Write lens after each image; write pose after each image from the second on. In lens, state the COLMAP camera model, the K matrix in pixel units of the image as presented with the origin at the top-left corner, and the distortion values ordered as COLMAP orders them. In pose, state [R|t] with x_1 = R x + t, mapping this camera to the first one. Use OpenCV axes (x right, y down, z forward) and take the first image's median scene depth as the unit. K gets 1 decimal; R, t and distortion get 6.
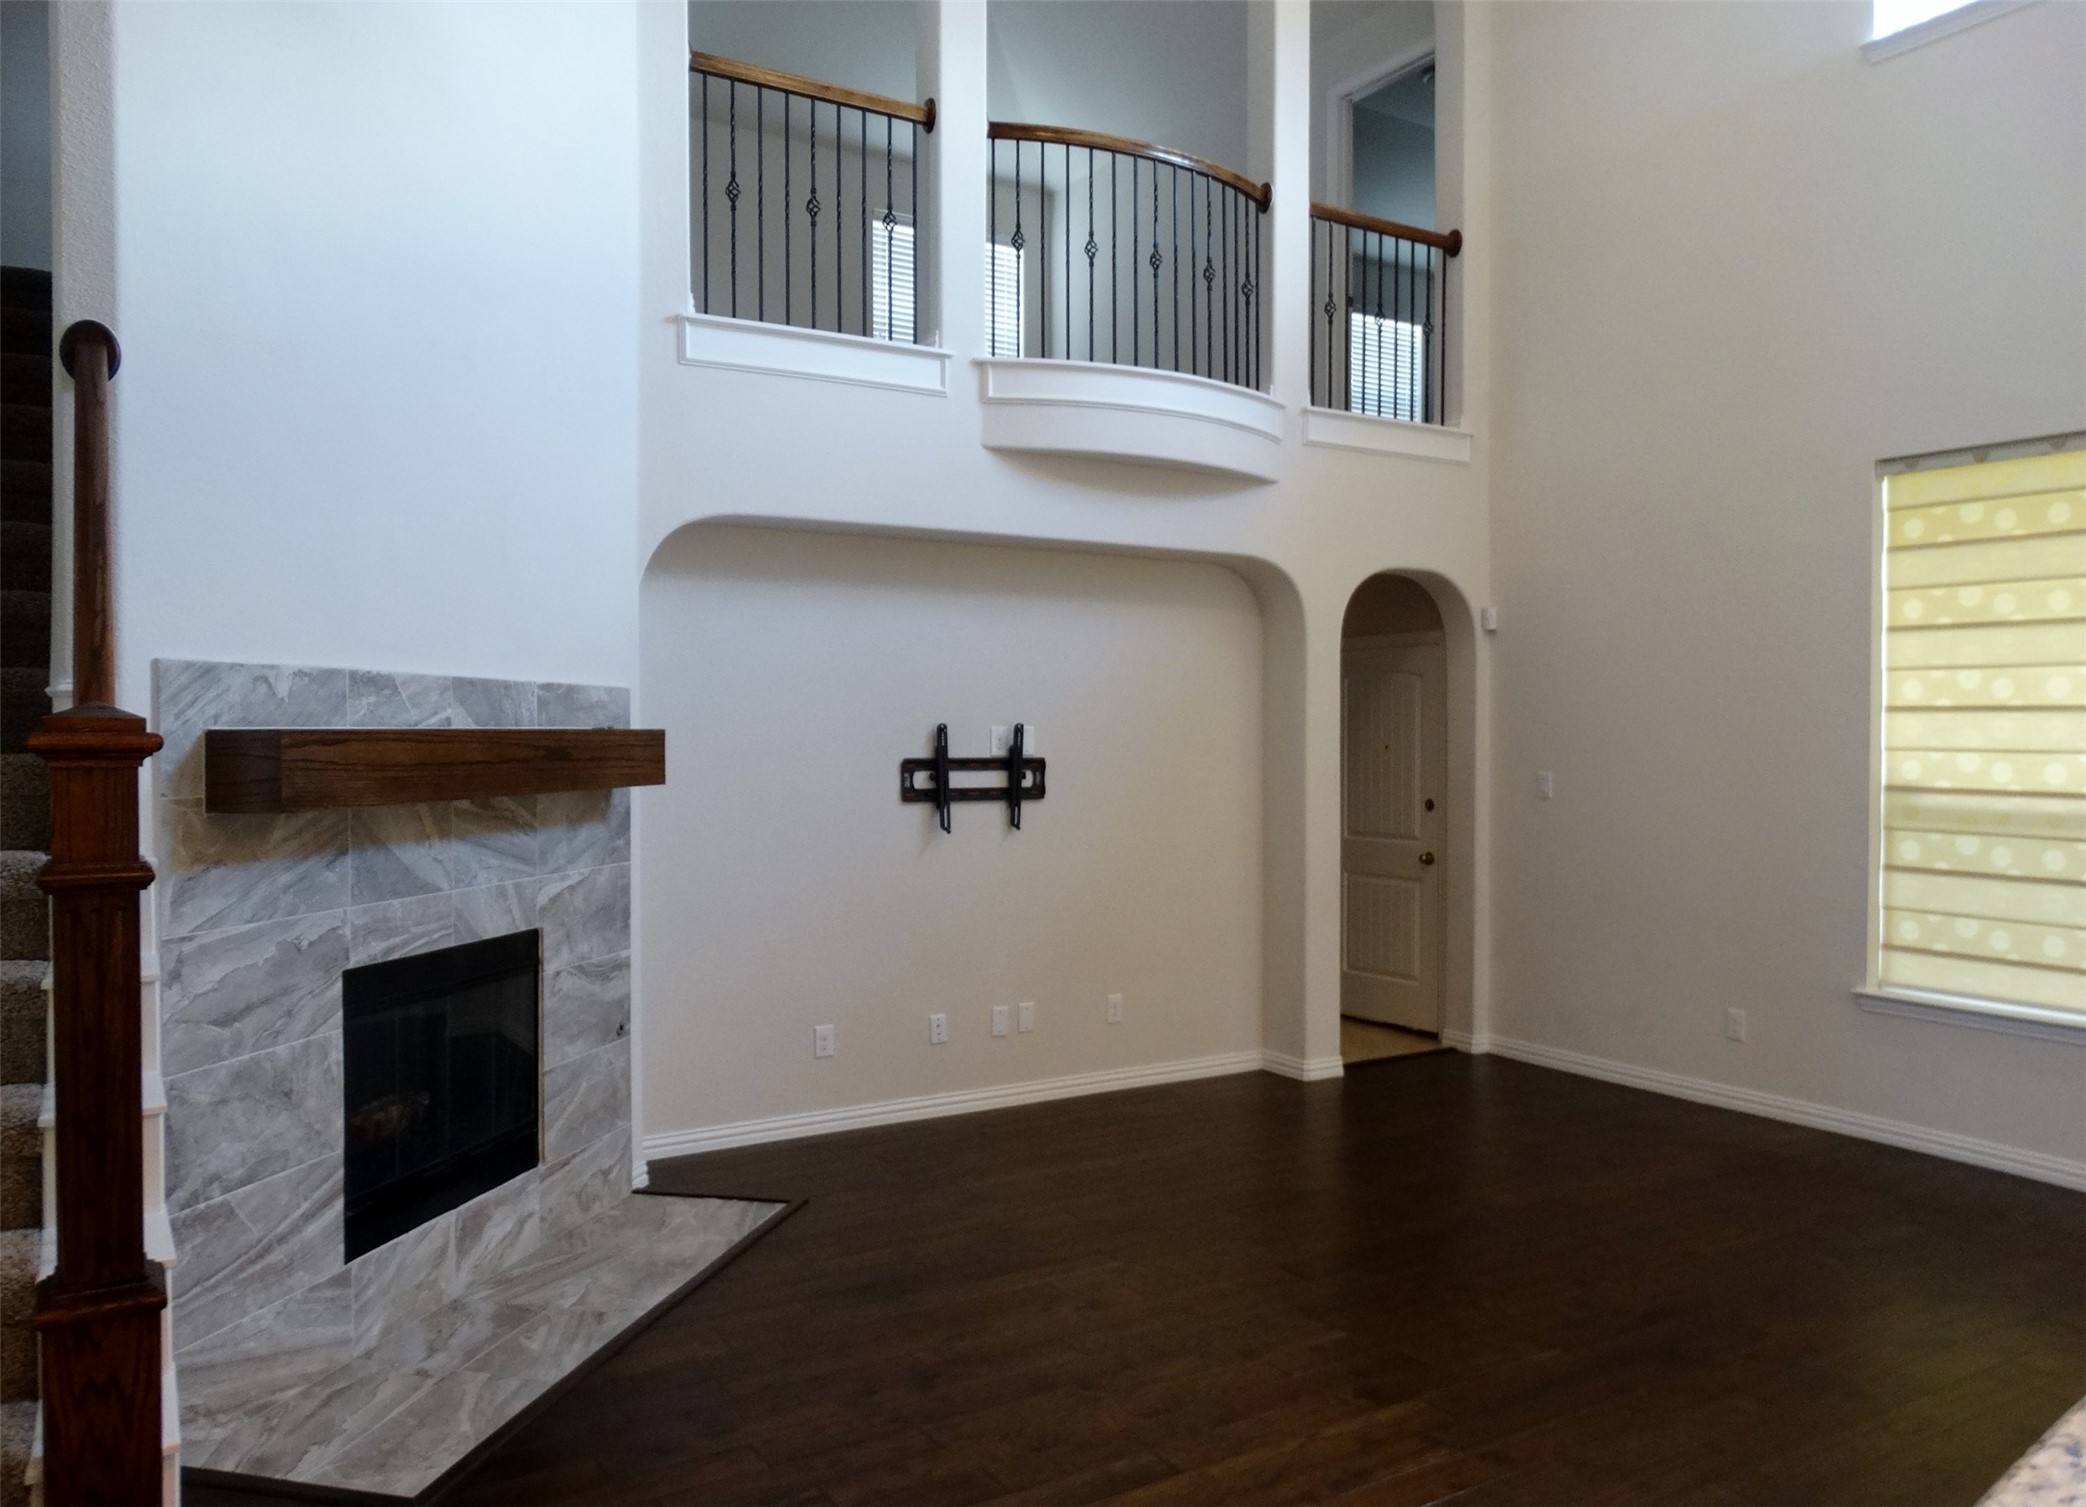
lens RADIAL K [[1523.8, 0, 977.3], [0, 1523.8, 752.8], [0, 0, 1]] dist [-0.004034, -0.005862]
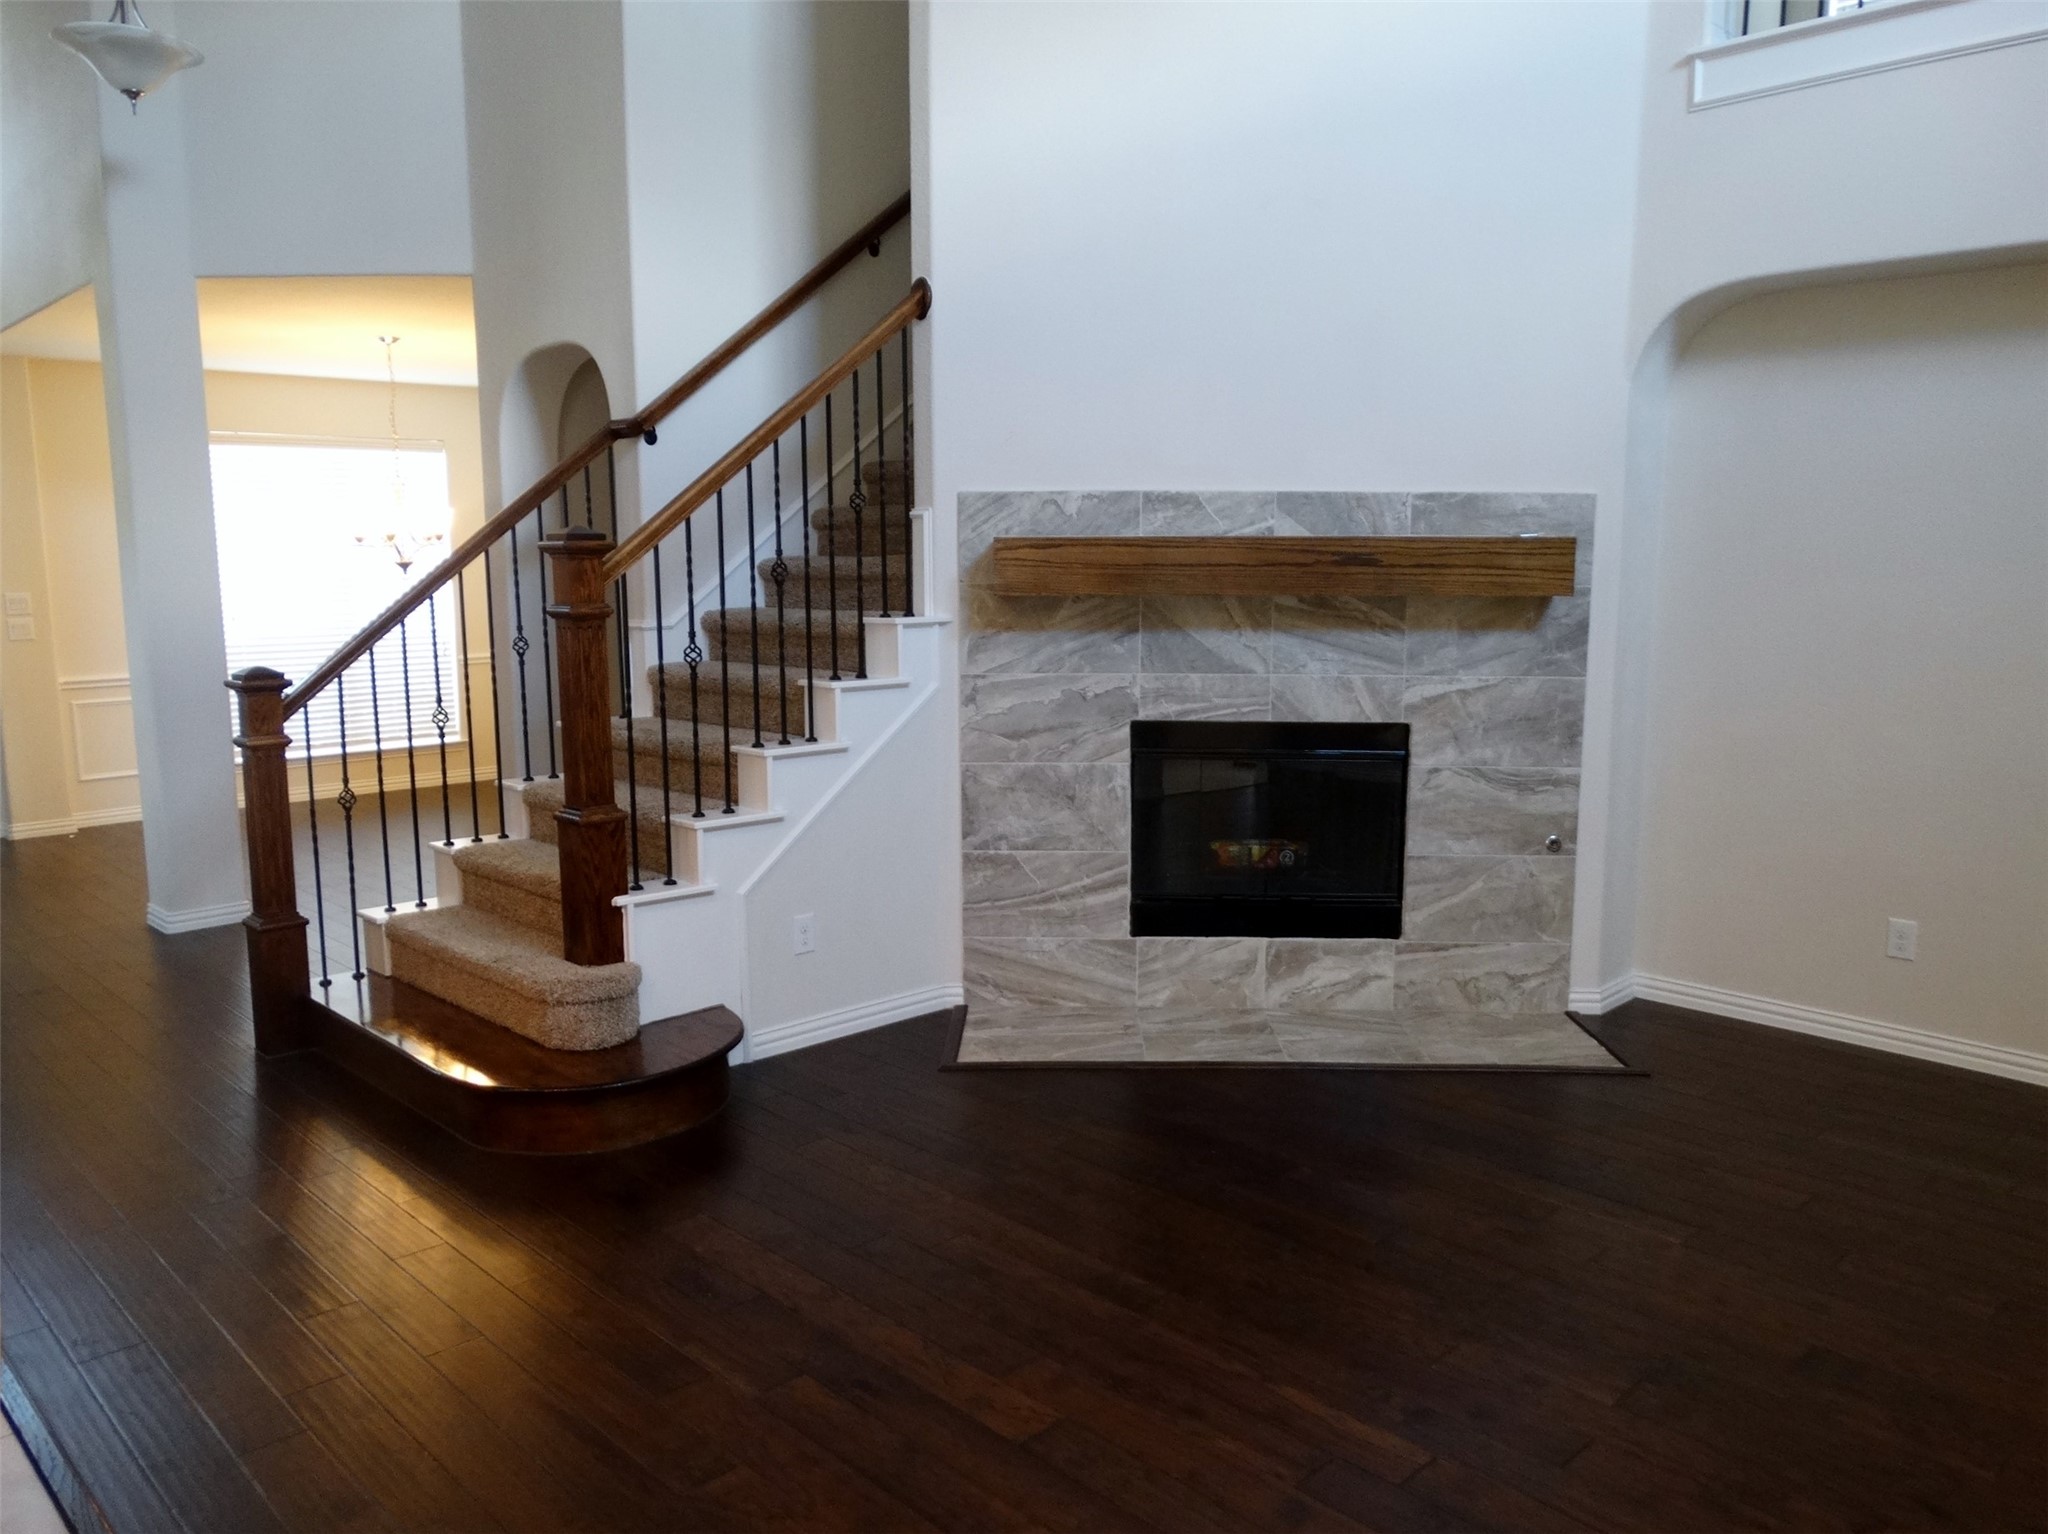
lens RADIAL K [[1457.8, 0, 1024.0], [0, 1457.8, 767.0], [0, 0, 1]] dist [-0.007561, 0.001407]
pose [[0.228949, 0.133054, -0.964302, 0.731628], [-0.013494, 0.990953, 0.133528, 0.012884], [0.973345, -0.017559, 0.228674, 0.562437]]
